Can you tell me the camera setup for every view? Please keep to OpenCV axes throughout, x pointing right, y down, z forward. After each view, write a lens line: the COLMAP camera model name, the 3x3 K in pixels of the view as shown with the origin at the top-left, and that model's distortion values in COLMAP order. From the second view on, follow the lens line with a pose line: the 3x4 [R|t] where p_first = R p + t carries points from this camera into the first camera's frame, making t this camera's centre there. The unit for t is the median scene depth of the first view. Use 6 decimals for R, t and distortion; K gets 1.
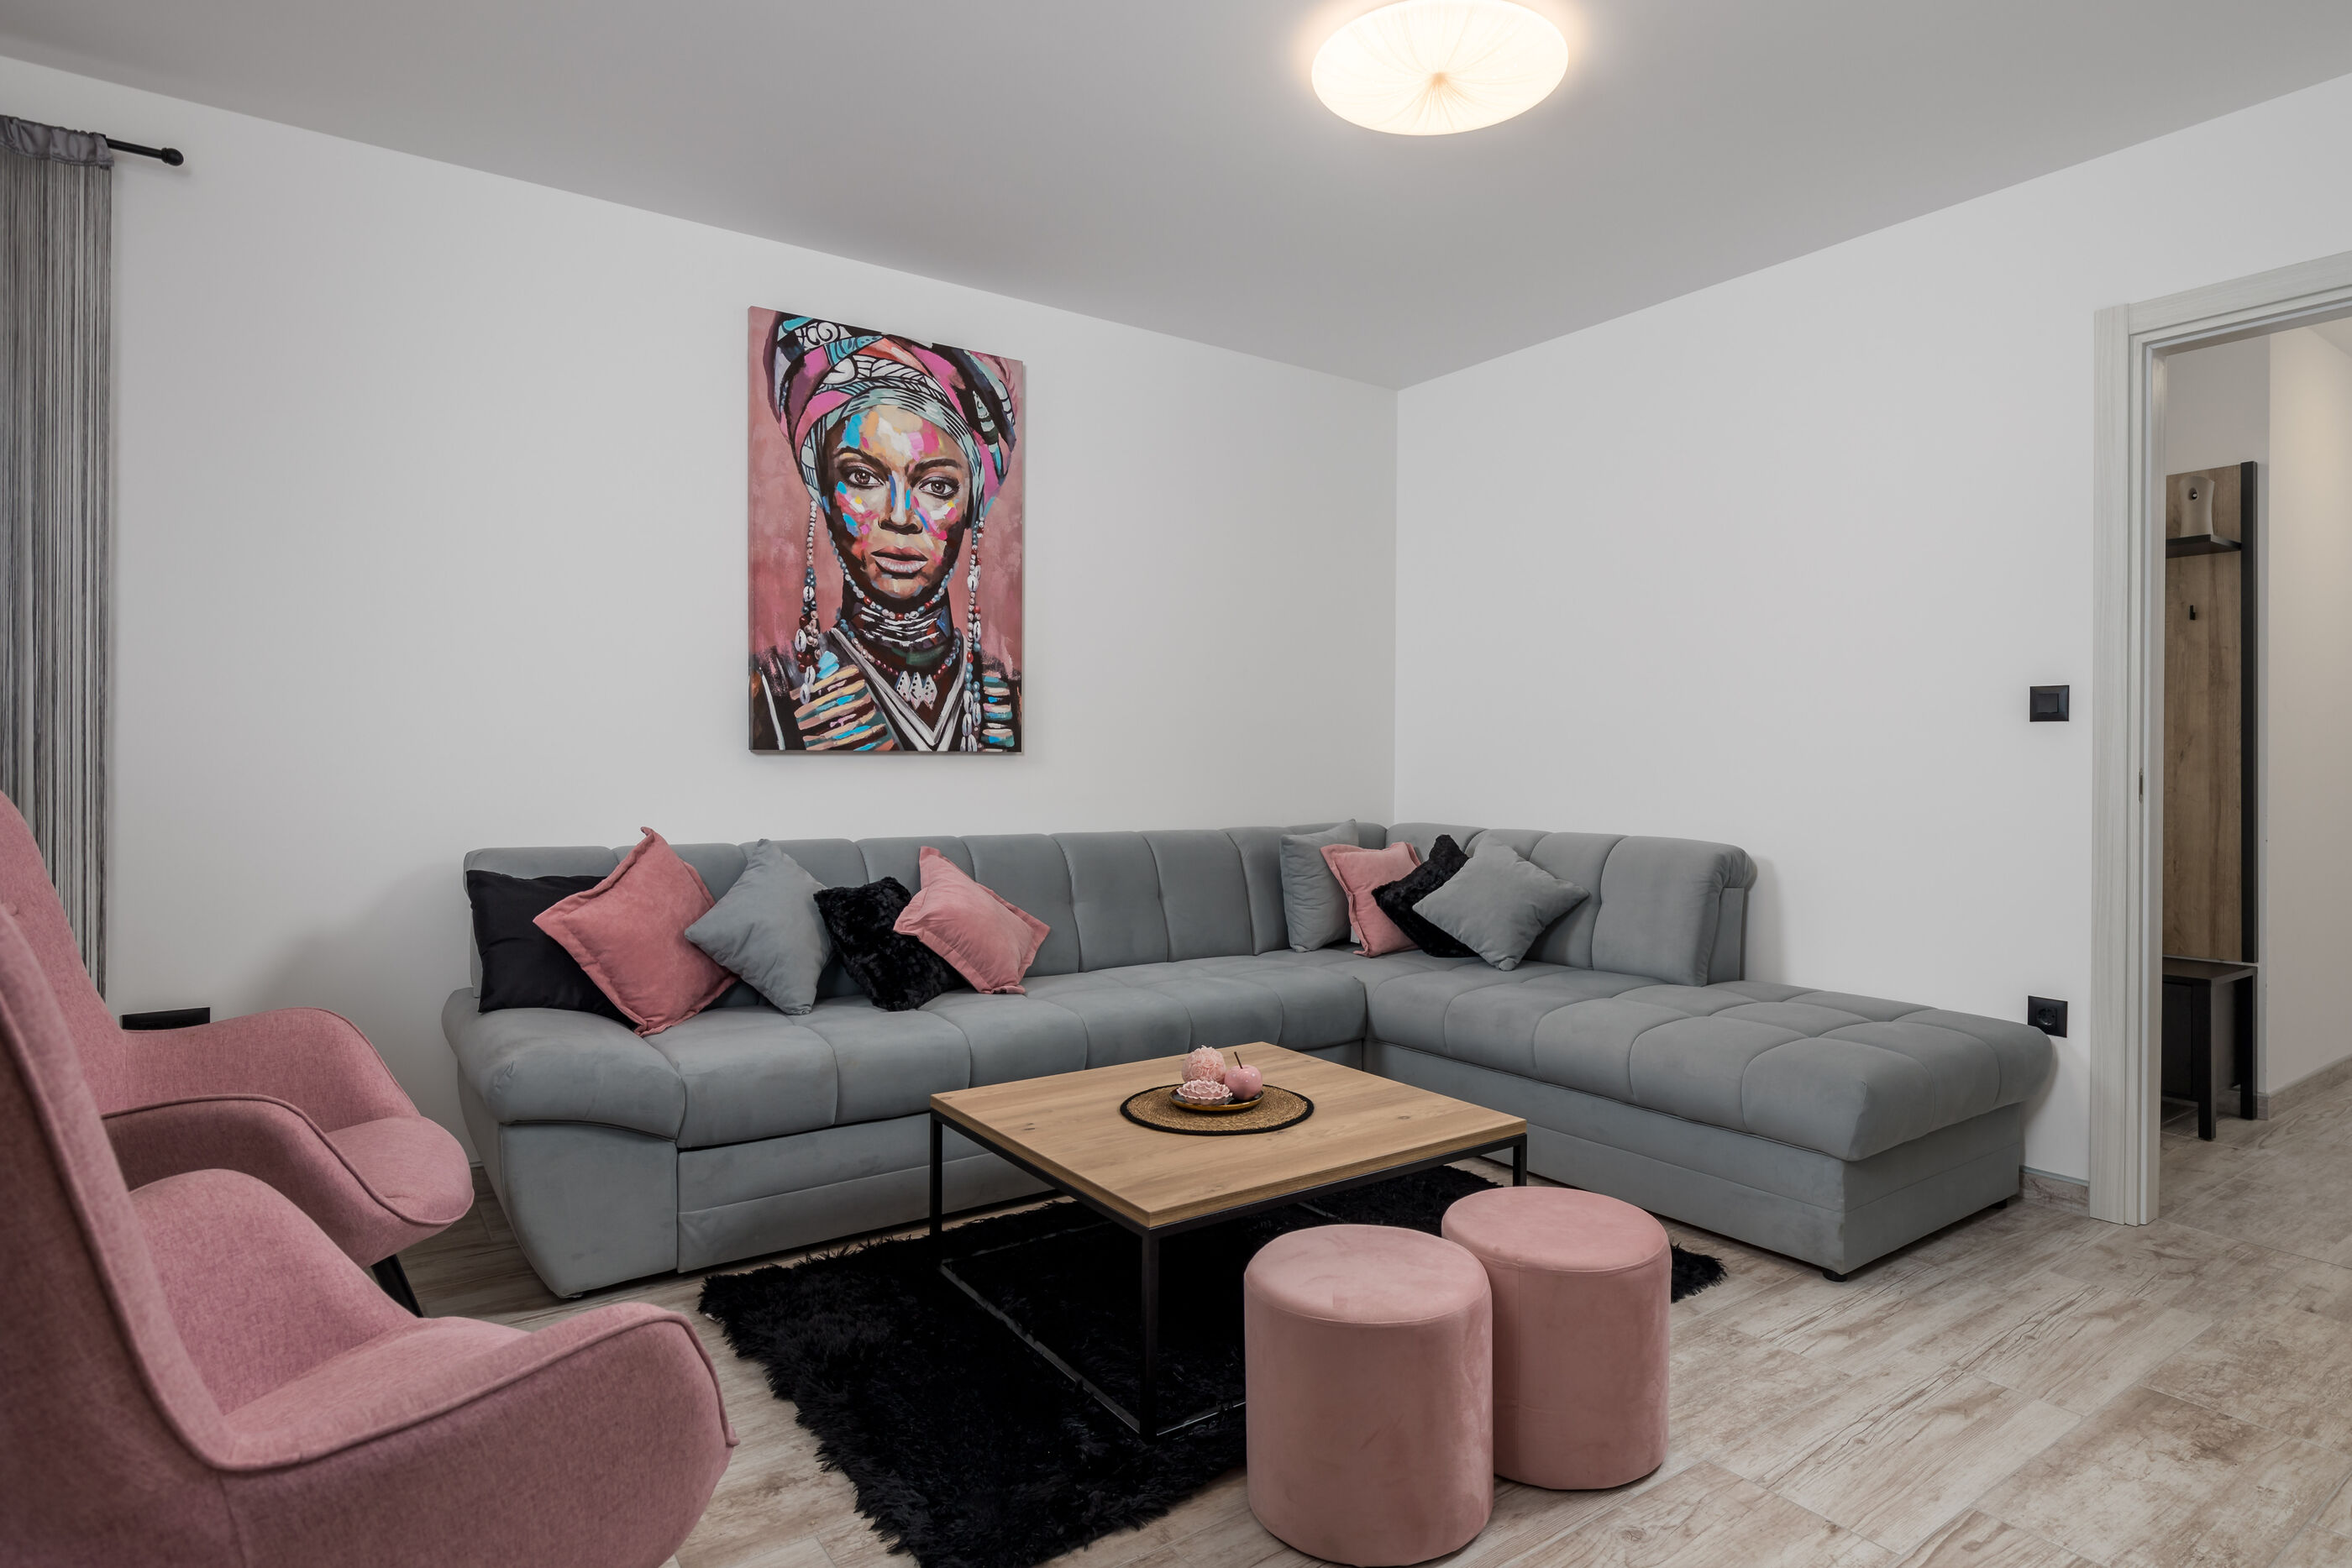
lens RADIAL K [[1117.7, 0, 1168.4], [0, 1117.7, 763.9], [0, 0, 1]] dist [-0.010519, -0.000476]
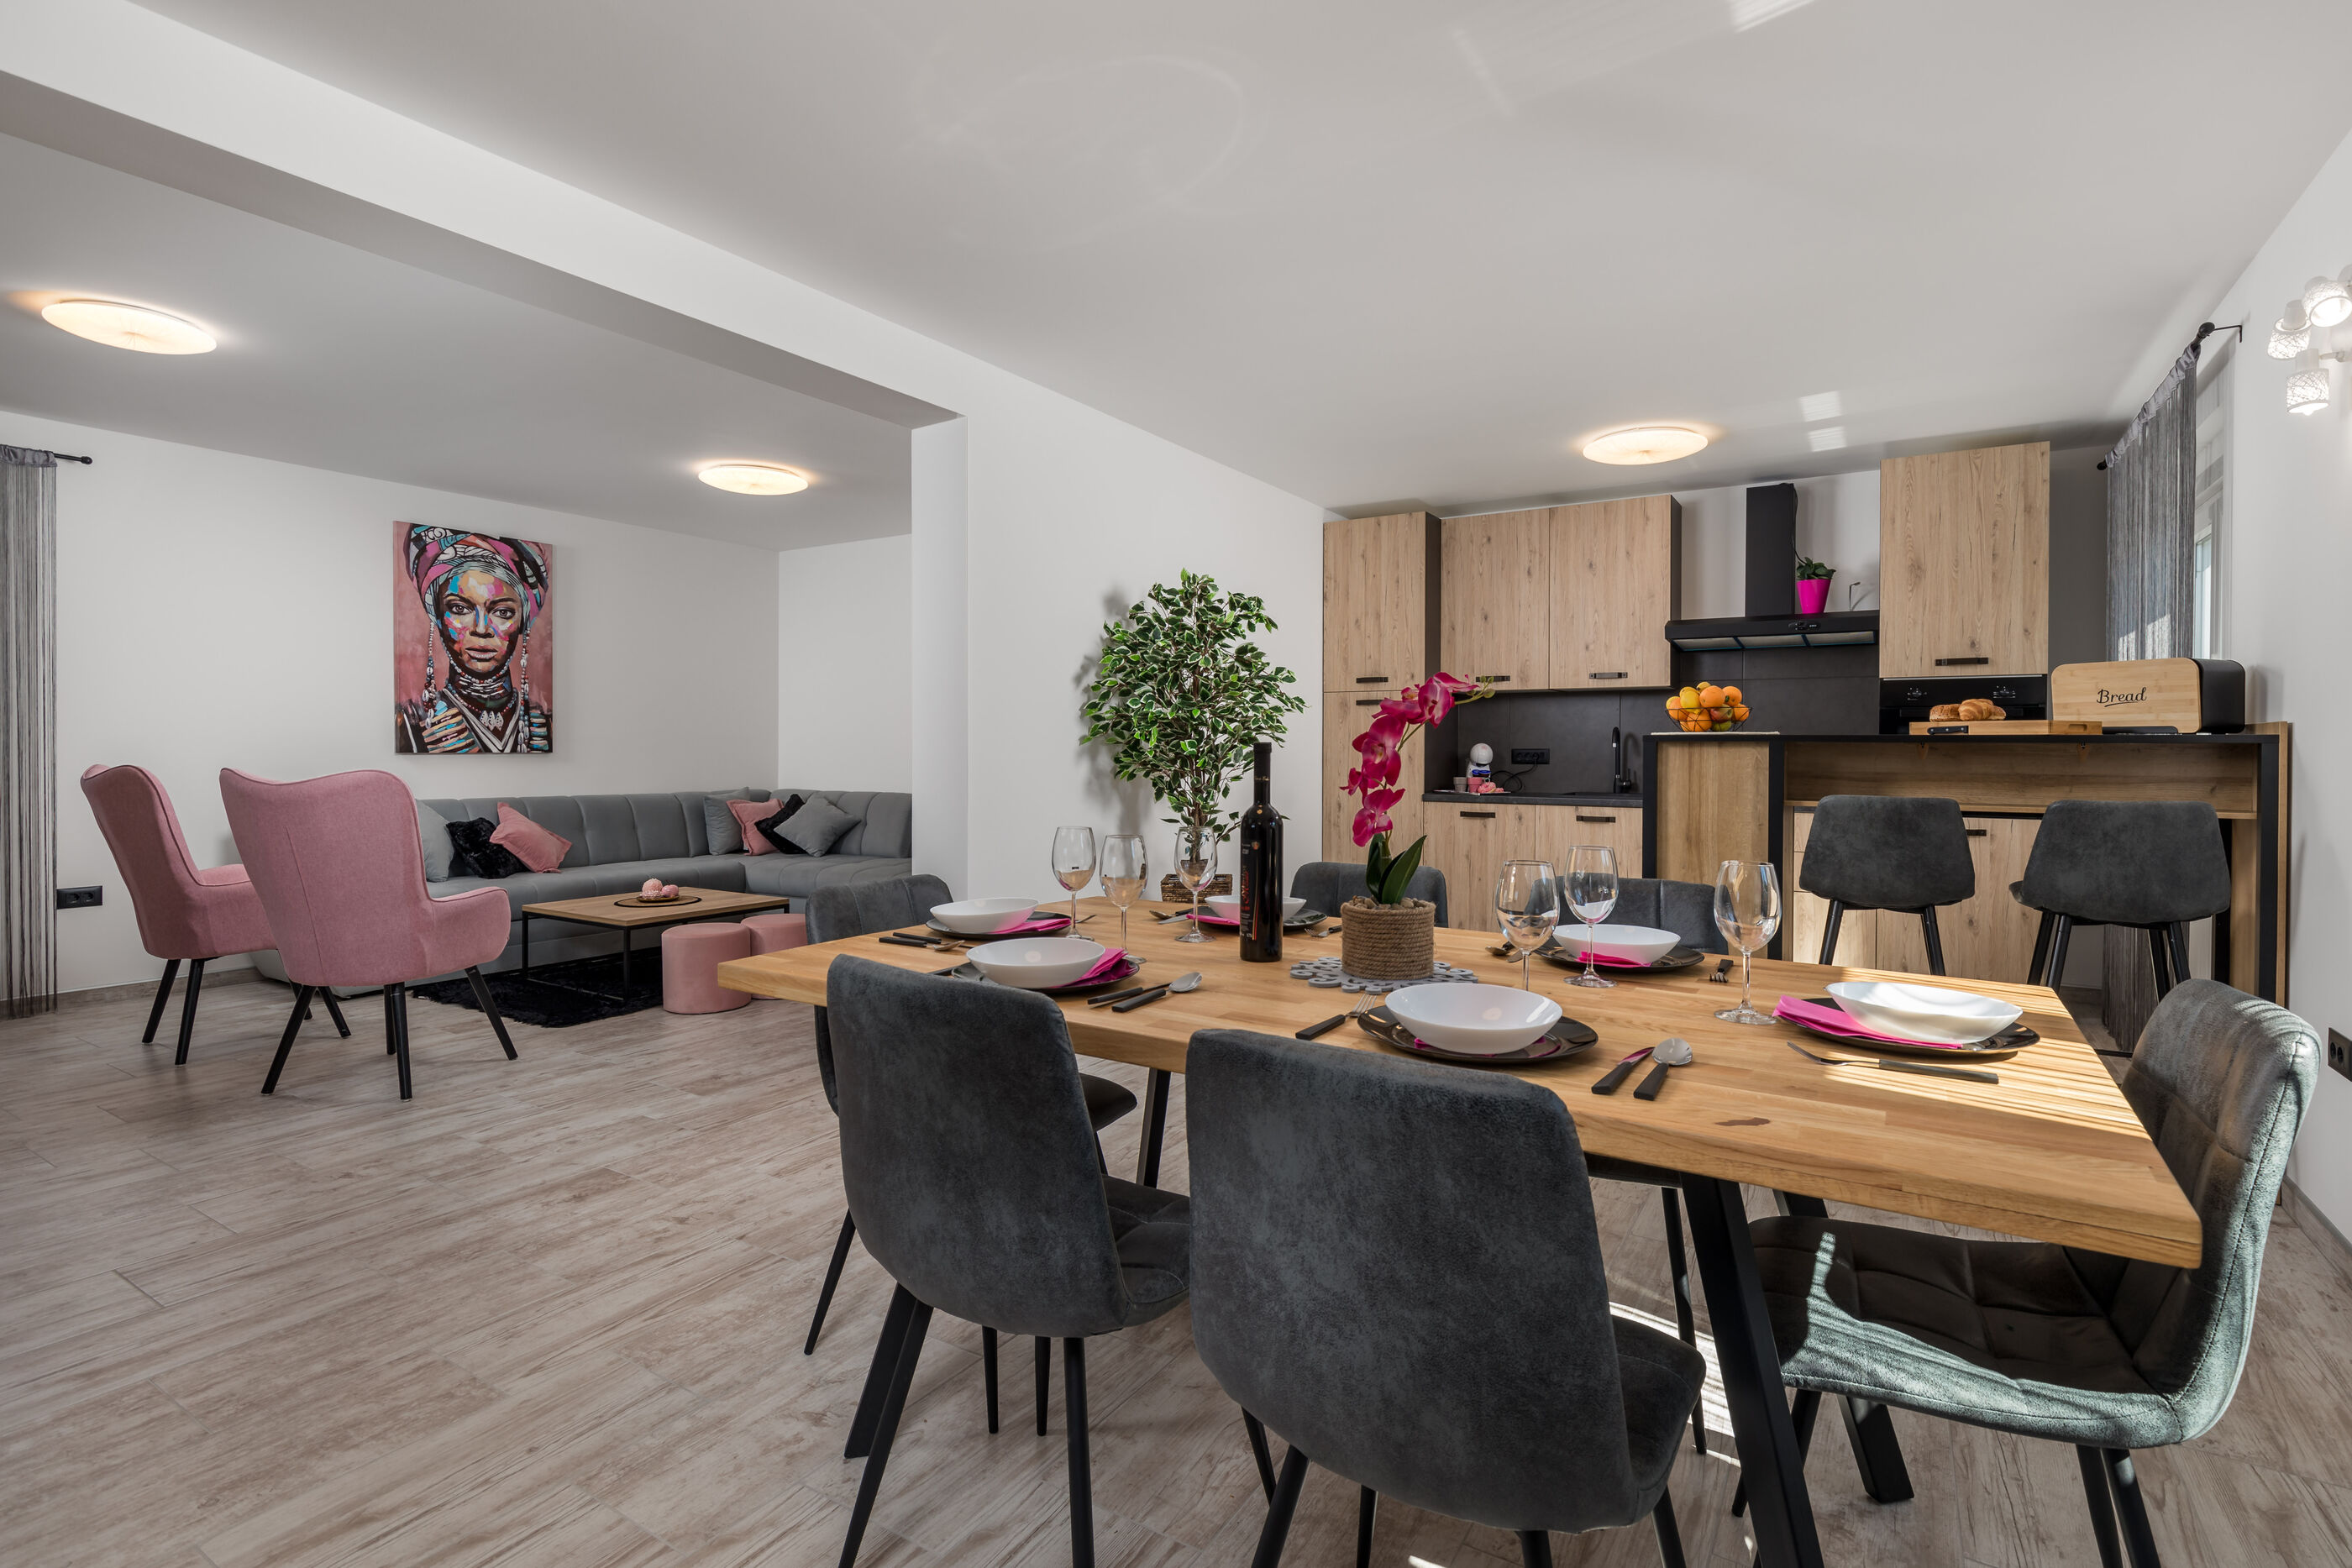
lens RADIAL K [[1117.7, 0, 1168.4], [0, 1117.7, 763.9], [0, 0, 1]] dist [-0.010519, -0.000476]
pose [[0.910050, -0.004818, 0.414471, 0.036600], [-0.003016, 0.999829, 0.018245, -0.030467], [-0.414488, -0.017854, 0.909880, -1.205247]]
